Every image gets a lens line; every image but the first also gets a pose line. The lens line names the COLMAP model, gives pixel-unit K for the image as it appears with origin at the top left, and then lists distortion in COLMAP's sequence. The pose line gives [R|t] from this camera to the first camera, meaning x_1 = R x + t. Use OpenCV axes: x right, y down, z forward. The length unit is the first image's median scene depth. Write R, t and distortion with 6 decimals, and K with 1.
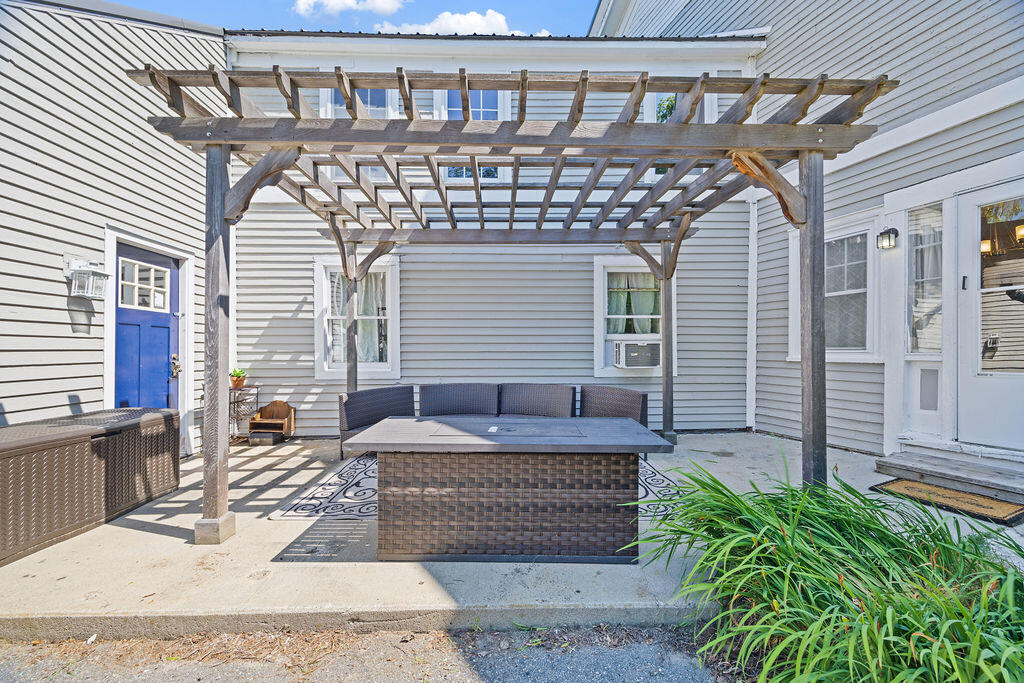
lens RADIAL K [[402.0, 0, 512.0], [0, 402.0, 341.5], [0, 0, 1]] dist [-0.001402, -0.000278]
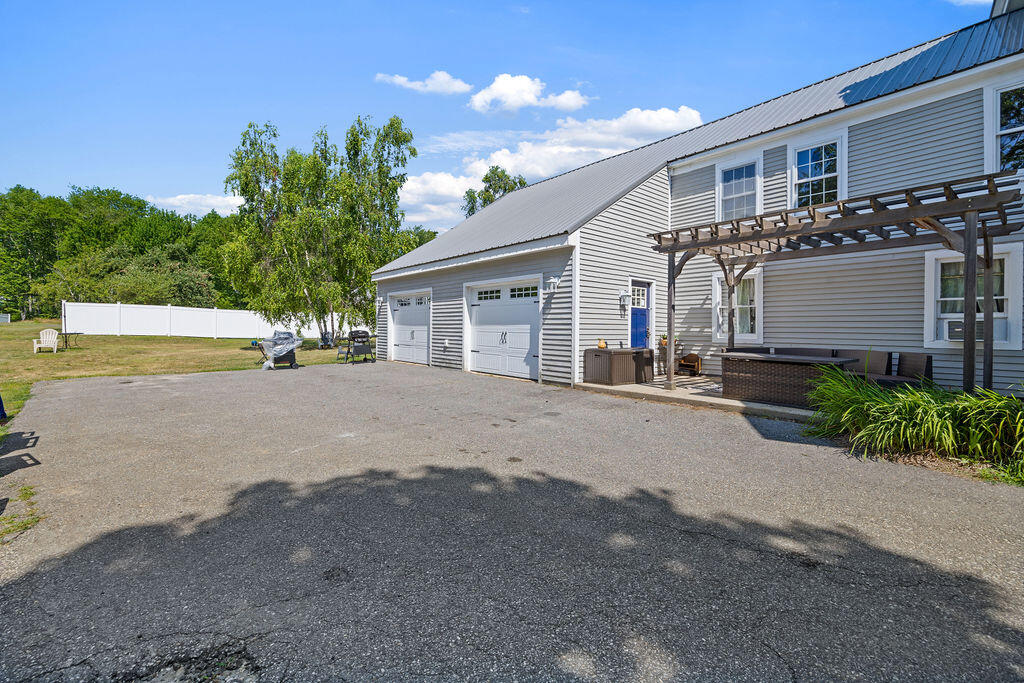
lens RADIAL K [[442.5, 0, 514.0], [0, 442.5, 331.5], [0, 0, 1]] dist [-0.001333, -0.000299]
pose [[0.604962, 0.013676, -0.796137, 0.577427], [0.003736, 0.999793, 0.020014, 0.004517], [0.796245, -0.015082, 0.604786, -0.945768]]
